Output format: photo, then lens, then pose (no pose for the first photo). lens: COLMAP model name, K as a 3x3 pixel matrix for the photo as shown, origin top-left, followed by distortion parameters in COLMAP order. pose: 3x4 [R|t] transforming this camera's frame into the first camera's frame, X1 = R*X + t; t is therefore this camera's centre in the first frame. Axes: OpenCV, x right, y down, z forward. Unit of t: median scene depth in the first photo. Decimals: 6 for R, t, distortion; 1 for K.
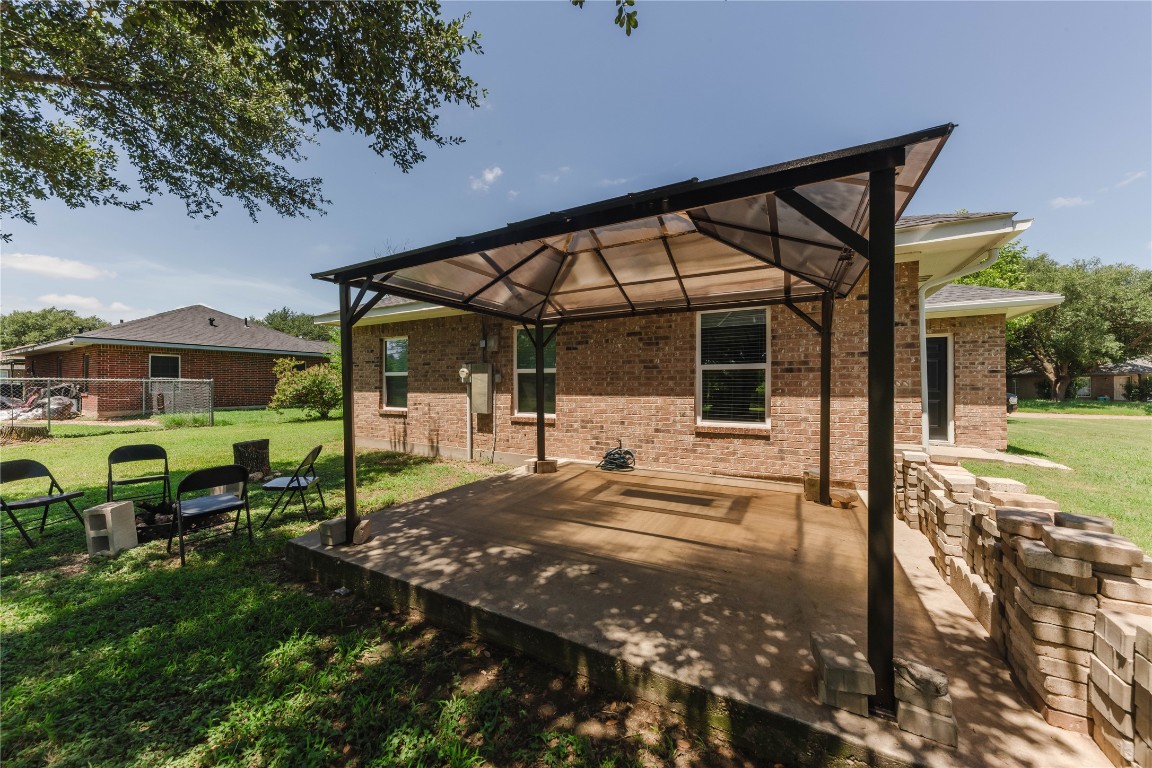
lens RADIAL K [[396.2, 0, 576.1], [0, 396.2, 385.0], [0, 0, 1]] dist [0.004727, -0.002477]
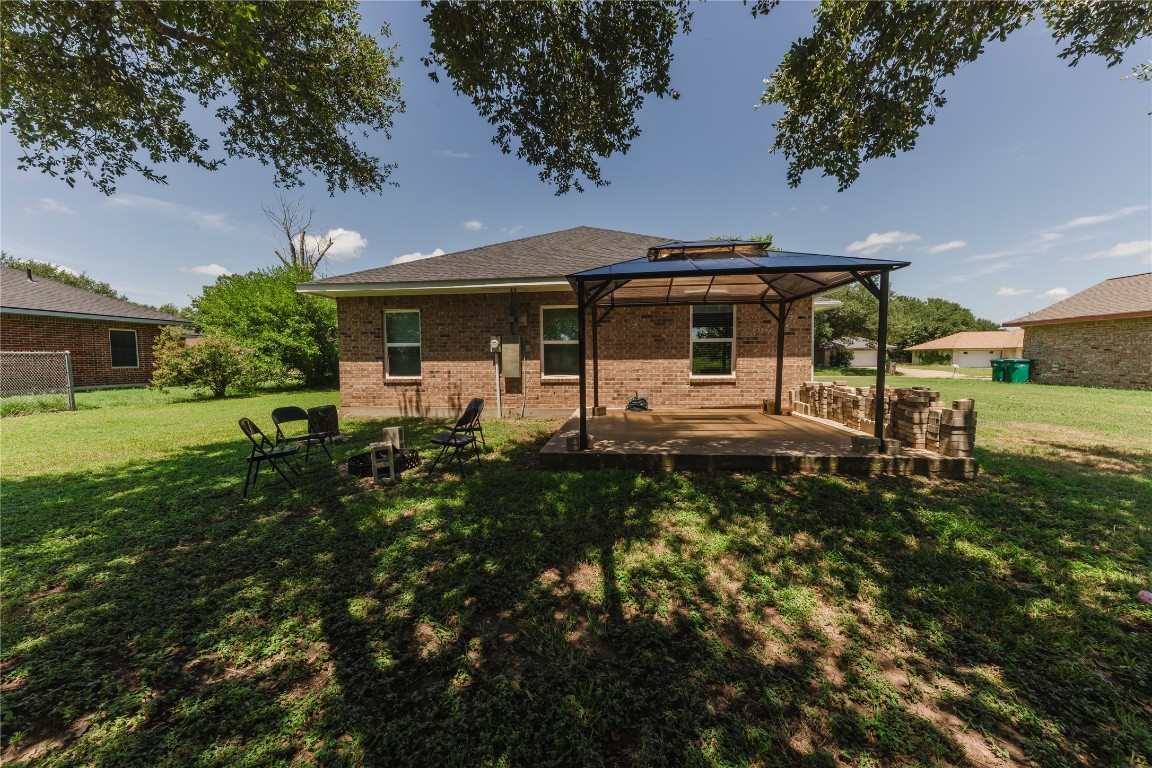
lens RADIAL K [[396.2, 0, 572.0], [0, 396.2, 379.8], [0, 0, 1]] dist [0.004727, -0.002477]
pose [[0.925911, -0.027040, 0.376772, -0.642533], [0.008588, 0.998684, 0.050568, 0.024358], [-0.377643, -0.043585, 0.924925, -0.226287]]
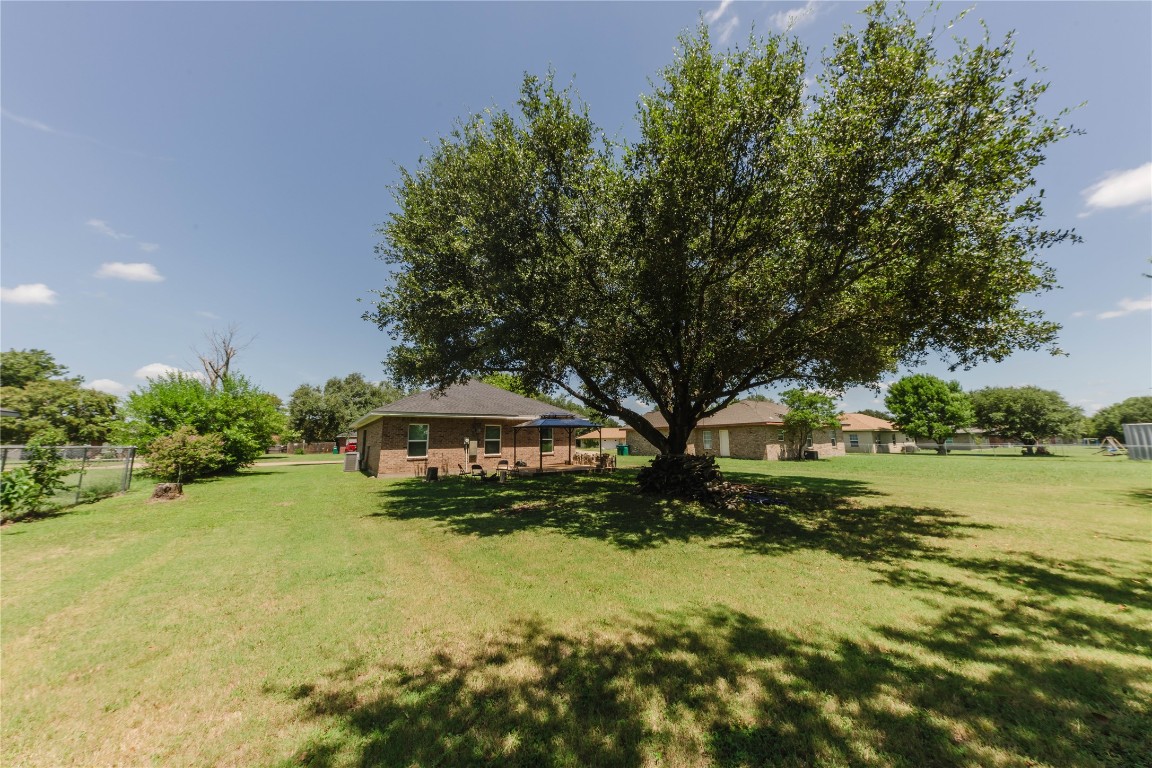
lens RADIAL K [[396.2, 0, 579.0], [0, 396.2, 383.5], [0, 0, 1]] dist [0.004727, -0.002477]
pose [[0.445719, 0.124981, 0.886405, -2.946864], [0.014124, 0.989100, -0.146563, -0.009491], [-0.895062, 0.077846, 0.439095, -1.102176]]
